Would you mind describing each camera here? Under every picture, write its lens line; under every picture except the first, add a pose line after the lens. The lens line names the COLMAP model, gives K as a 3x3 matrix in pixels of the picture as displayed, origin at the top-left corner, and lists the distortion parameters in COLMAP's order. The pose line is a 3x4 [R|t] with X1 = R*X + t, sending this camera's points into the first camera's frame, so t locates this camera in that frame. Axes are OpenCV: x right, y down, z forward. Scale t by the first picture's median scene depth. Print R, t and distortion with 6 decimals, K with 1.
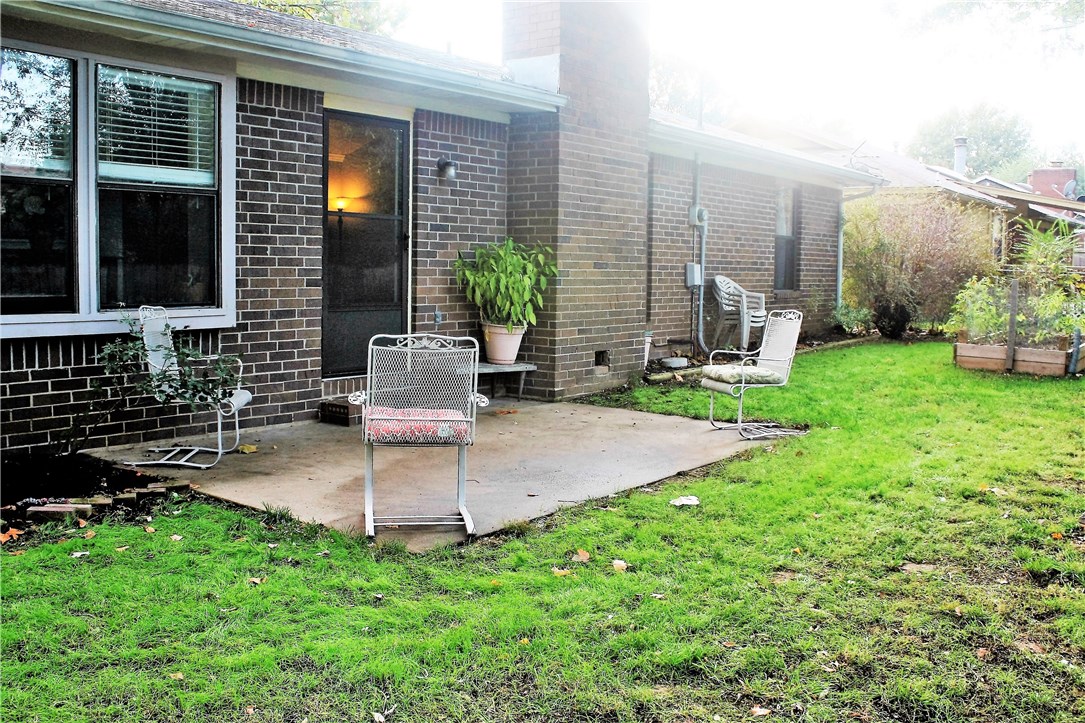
lens RADIAL K [[938.9, 0, 542.6], [0, 938.9, 347.8], [0, 0, 1]] dist [-0.113164, 0.088274]
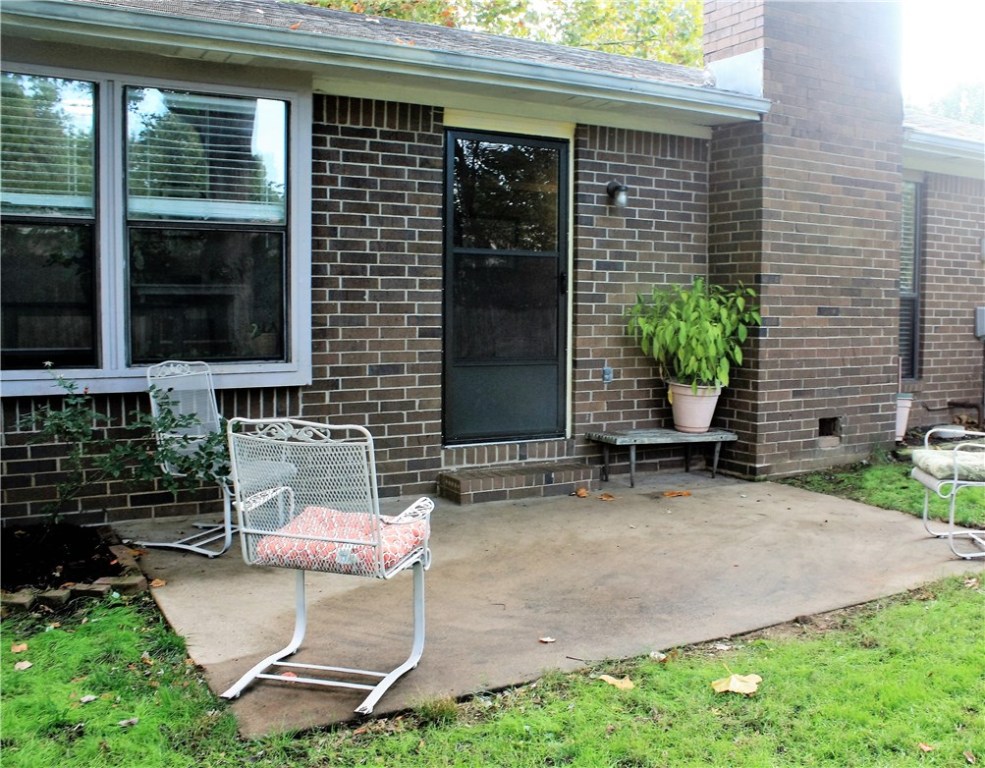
lens RADIAL K [[1005.4, 0, 492.5], [0, 1005.4, 384.0], [0, 0, 1]] dist [-0.118367, 0.028339]
pose [[0.940422, 0.021391, -0.339337, 0.097889], [-0.025598, 0.999641, -0.007927, -0.014269], [0.339045, 0.016141, 0.940632, 0.132981]]
